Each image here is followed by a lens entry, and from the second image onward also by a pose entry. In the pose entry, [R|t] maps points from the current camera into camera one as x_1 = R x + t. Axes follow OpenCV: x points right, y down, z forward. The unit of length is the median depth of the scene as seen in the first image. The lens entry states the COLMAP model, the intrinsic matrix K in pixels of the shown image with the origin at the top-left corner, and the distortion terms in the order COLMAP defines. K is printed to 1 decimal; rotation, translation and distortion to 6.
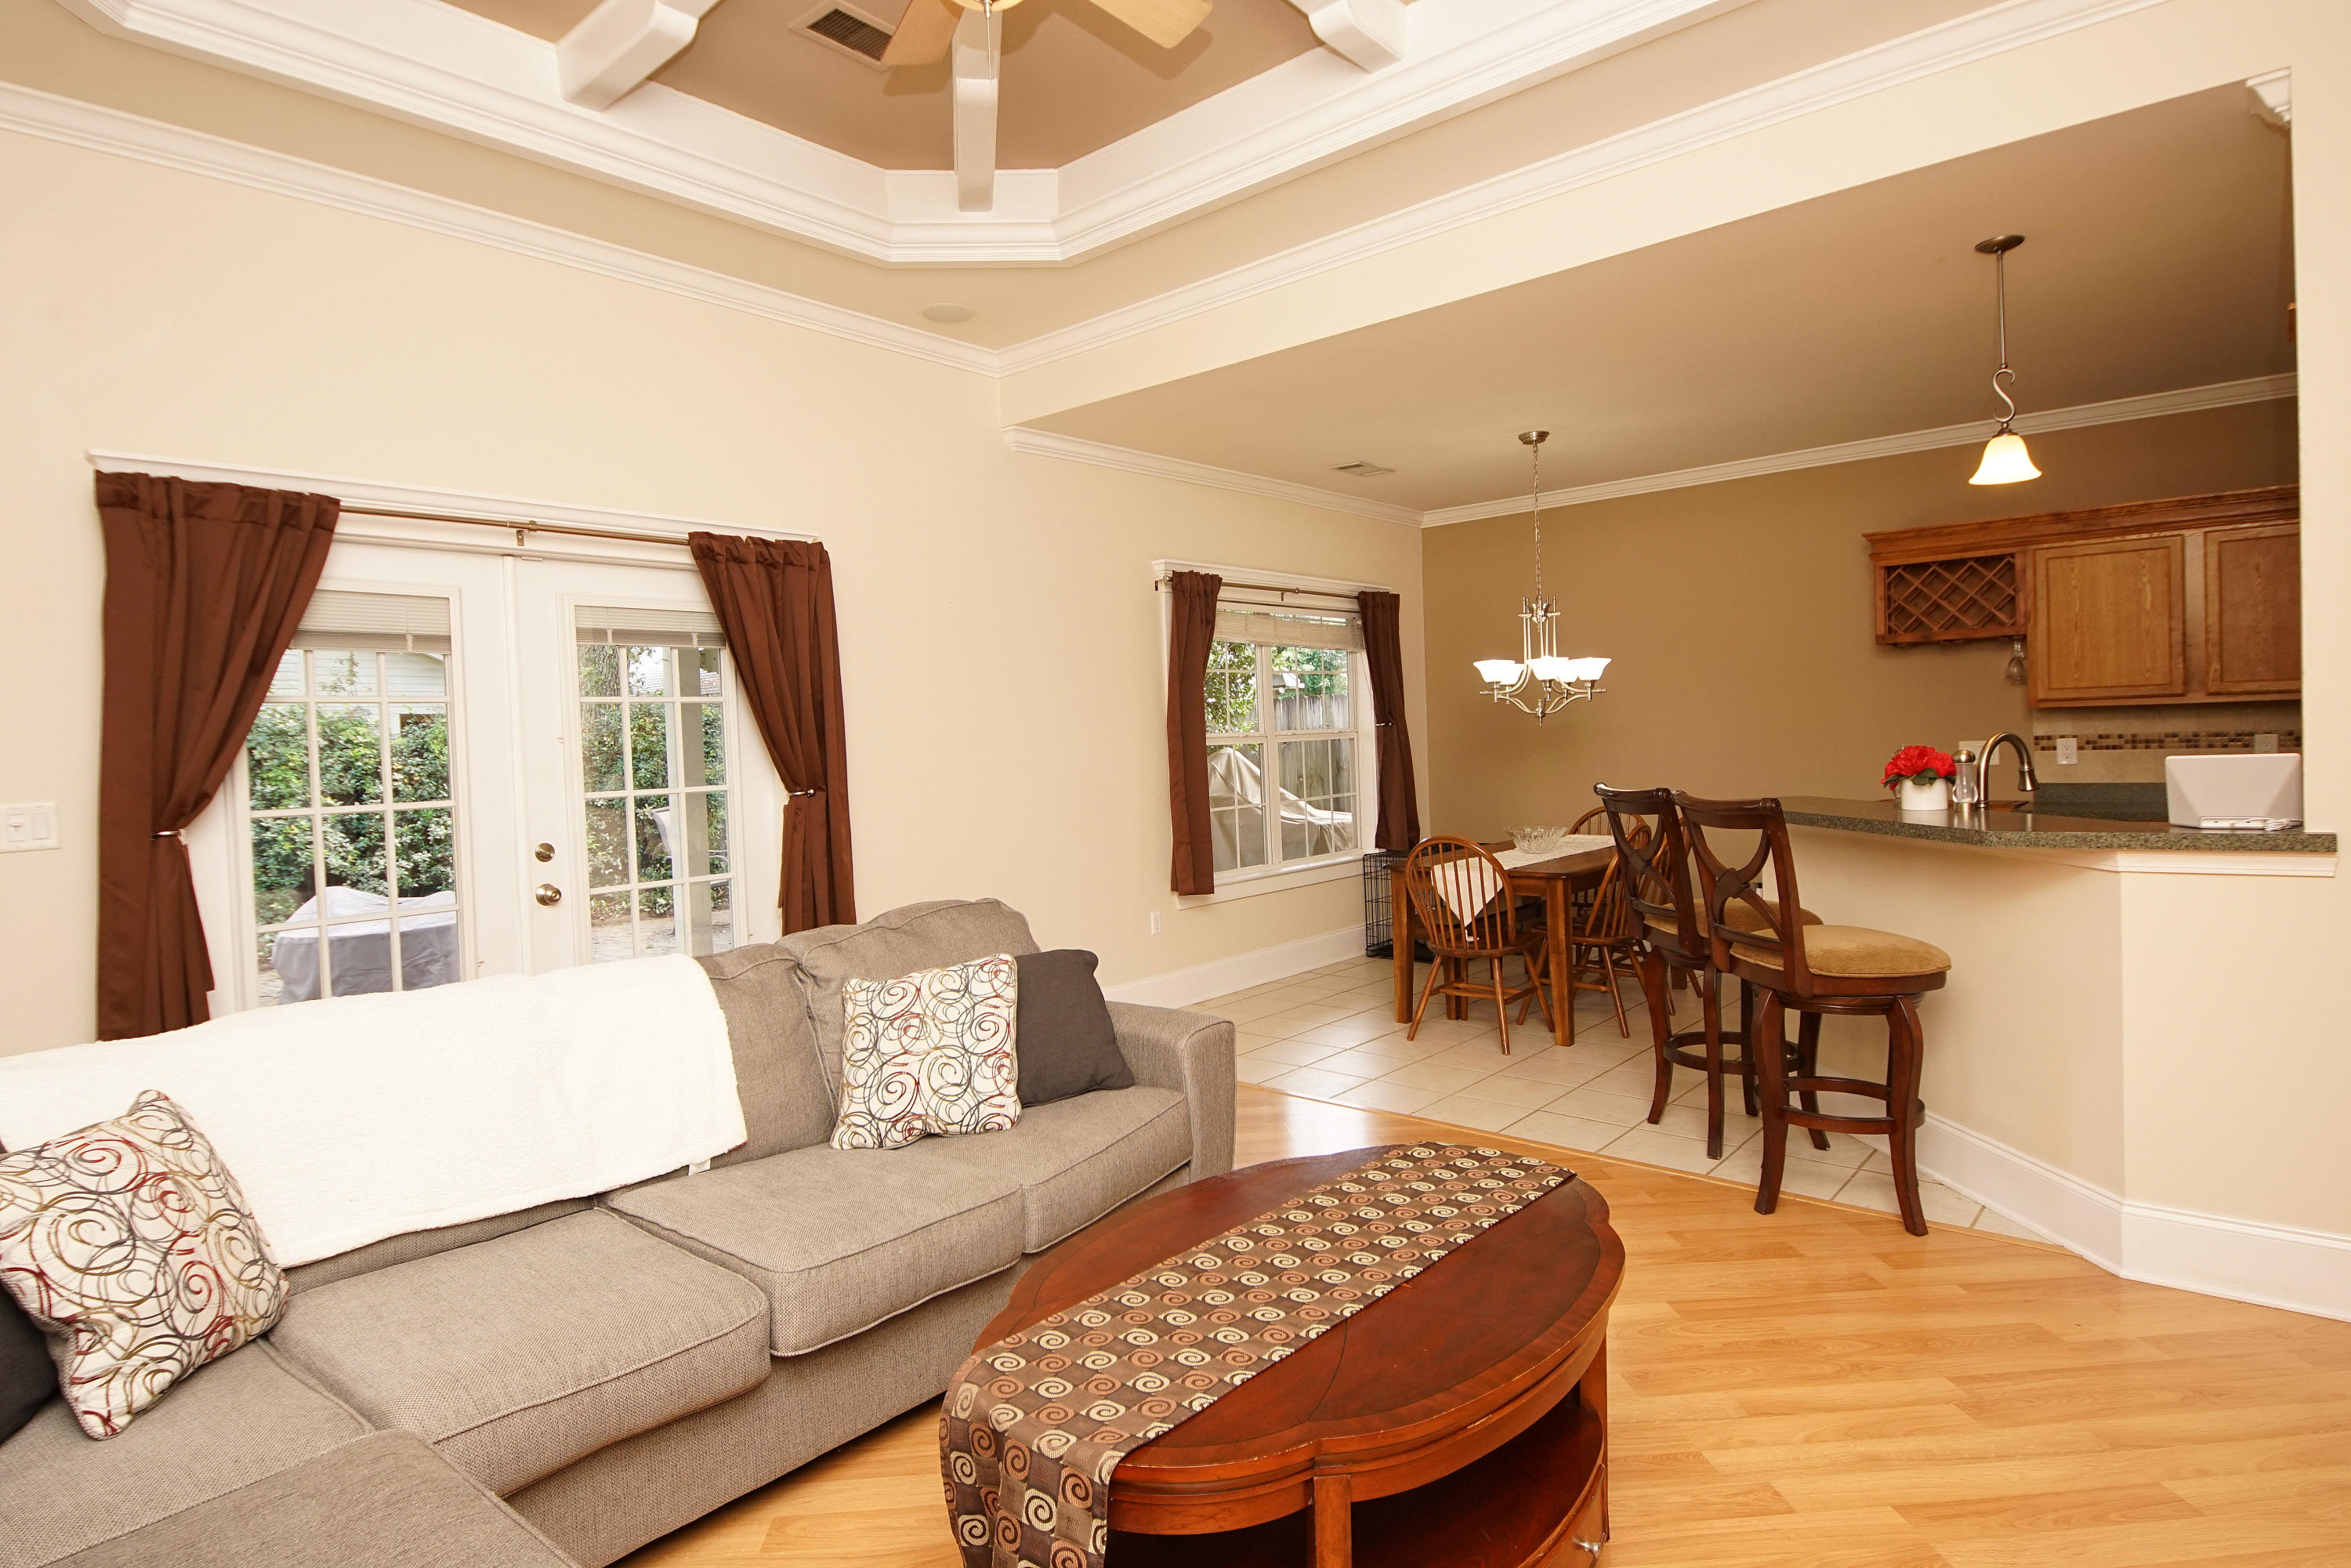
lens RADIAL K [[1258.8, 0, 1161.5], [0, 1258.8, 766.8], [0, 0, 1]] dist [0.029322, -0.027156]
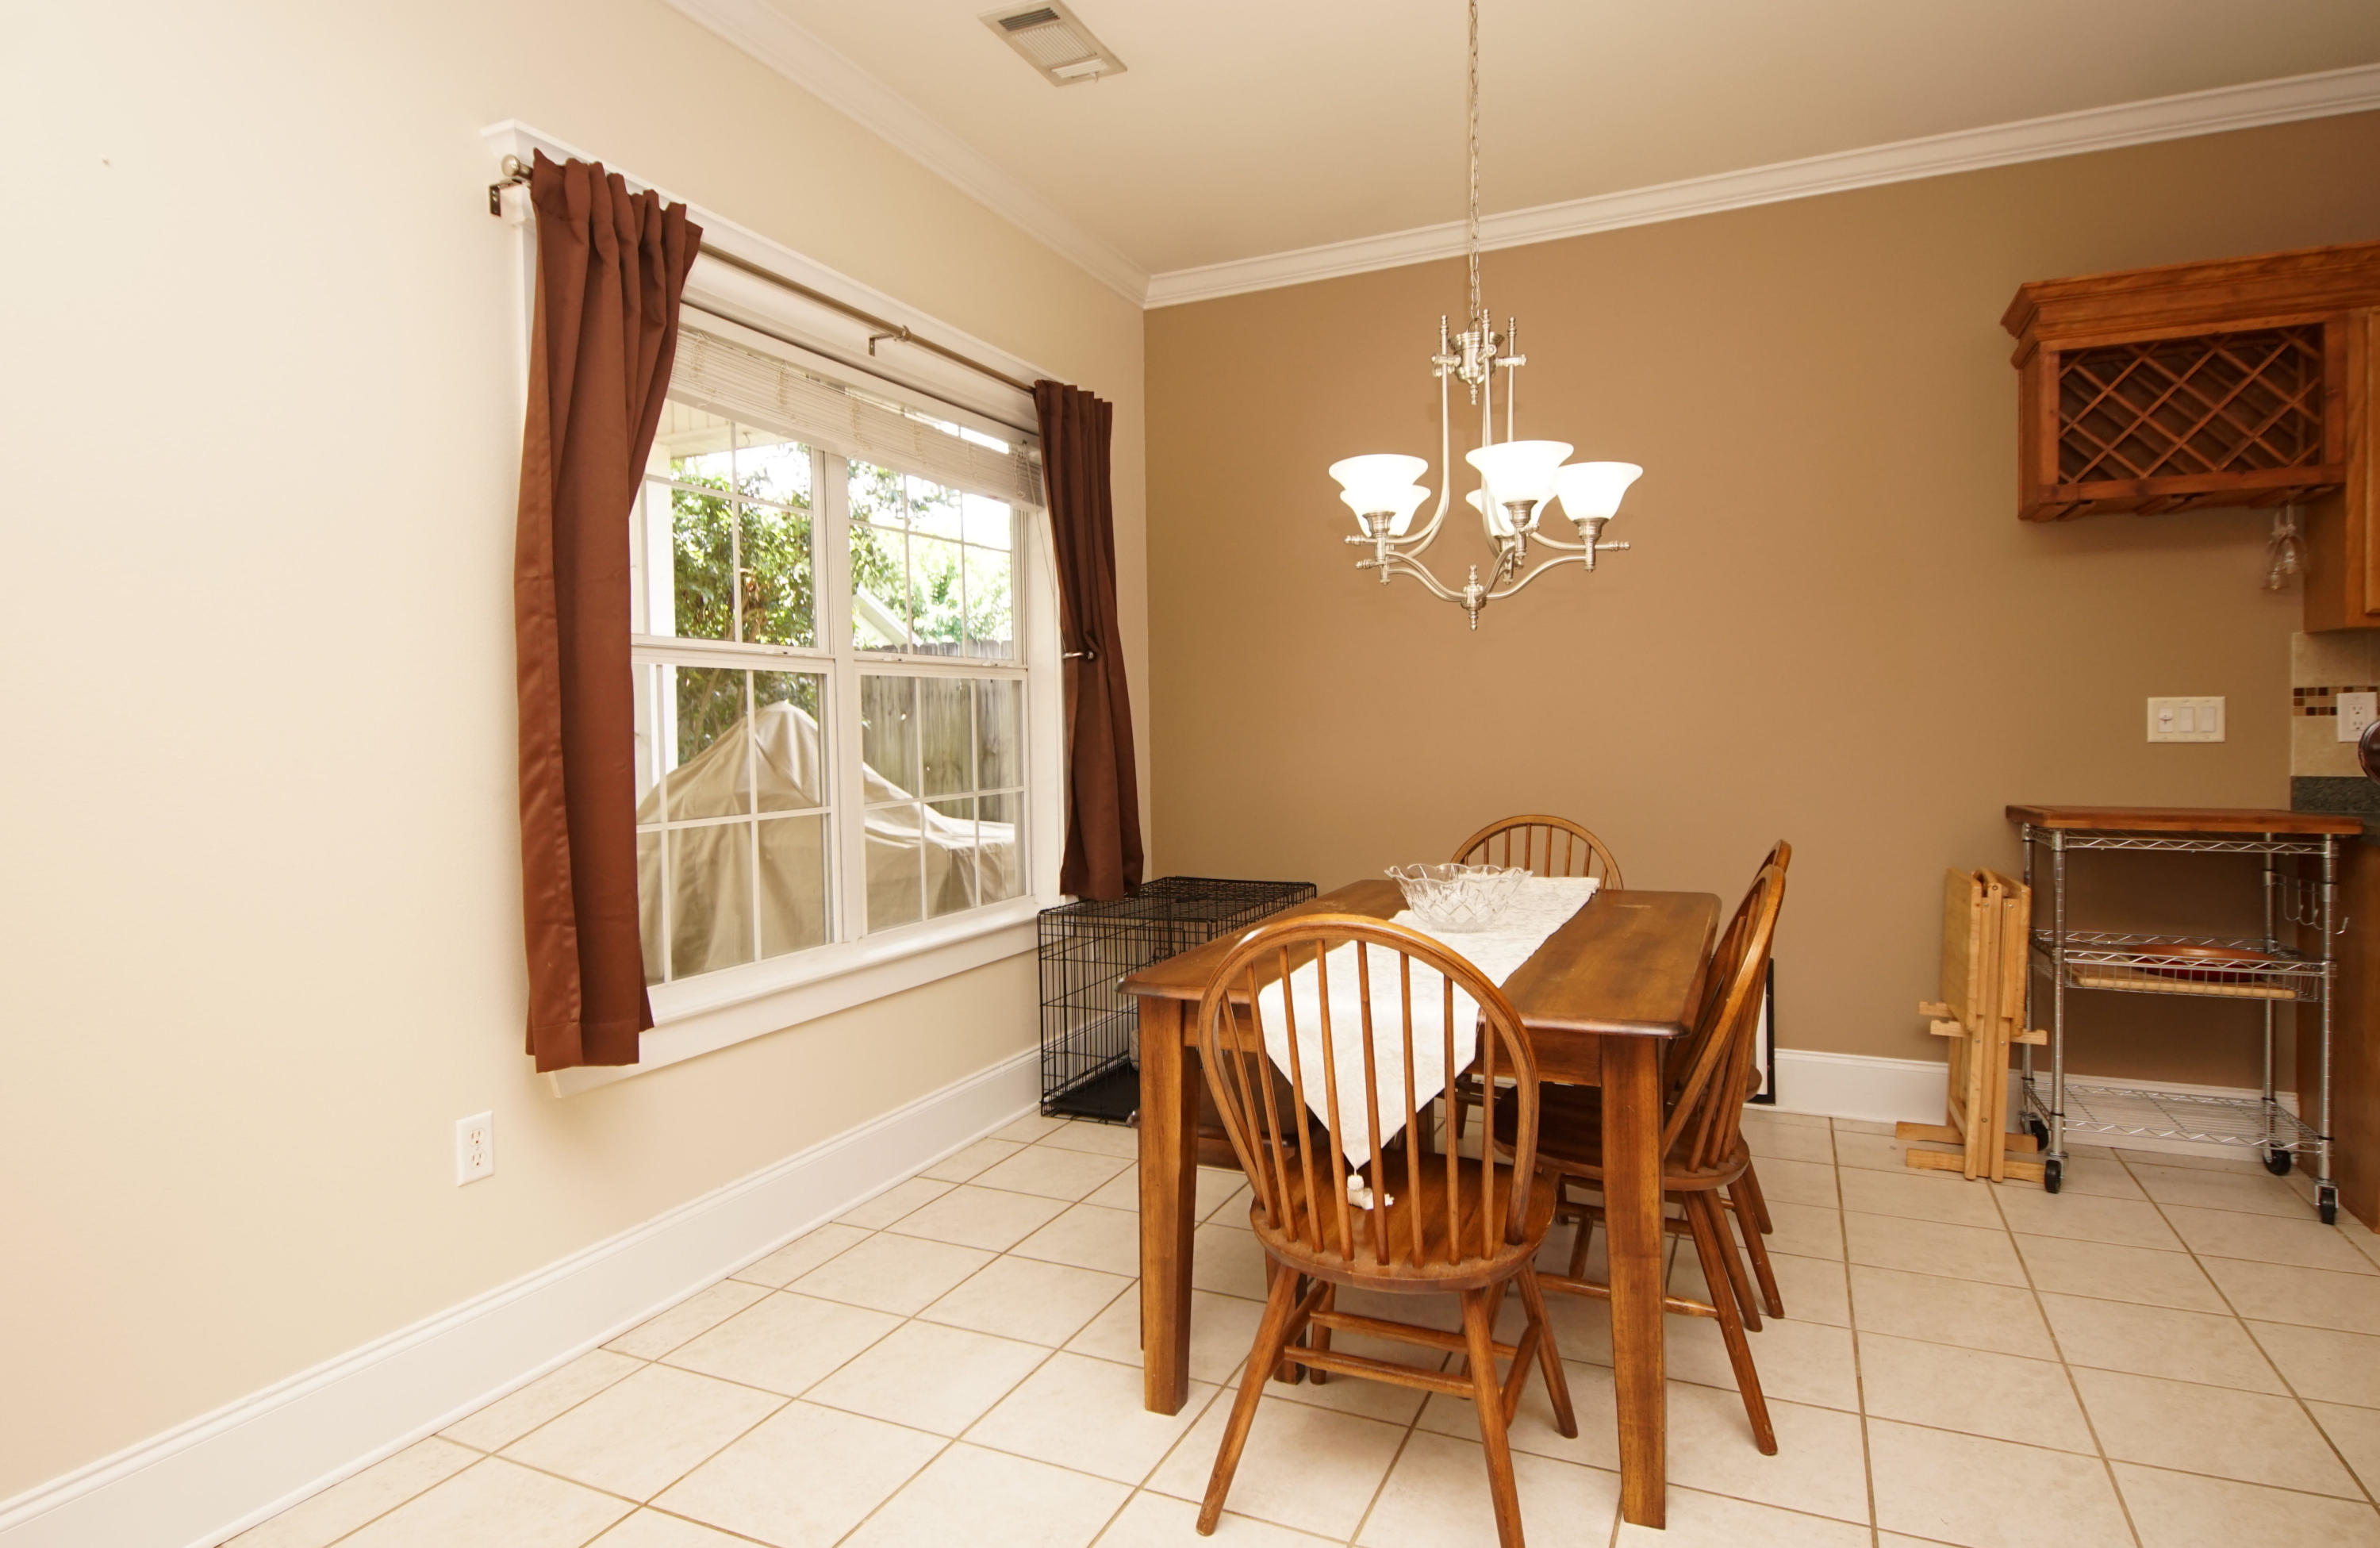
lens RADIAL K [[1300.8, 0, 1167.3], [0, 1300.8, 760.3], [0, 0, 1]] dist [0.014607, -0.017198]
pose [[0.961247, 0.014390, 0.275313, 0.084873], [-0.013391, 0.999895, -0.005509, 0.016066], [-0.275363, 0.001609, 0.961339, 0.623427]]
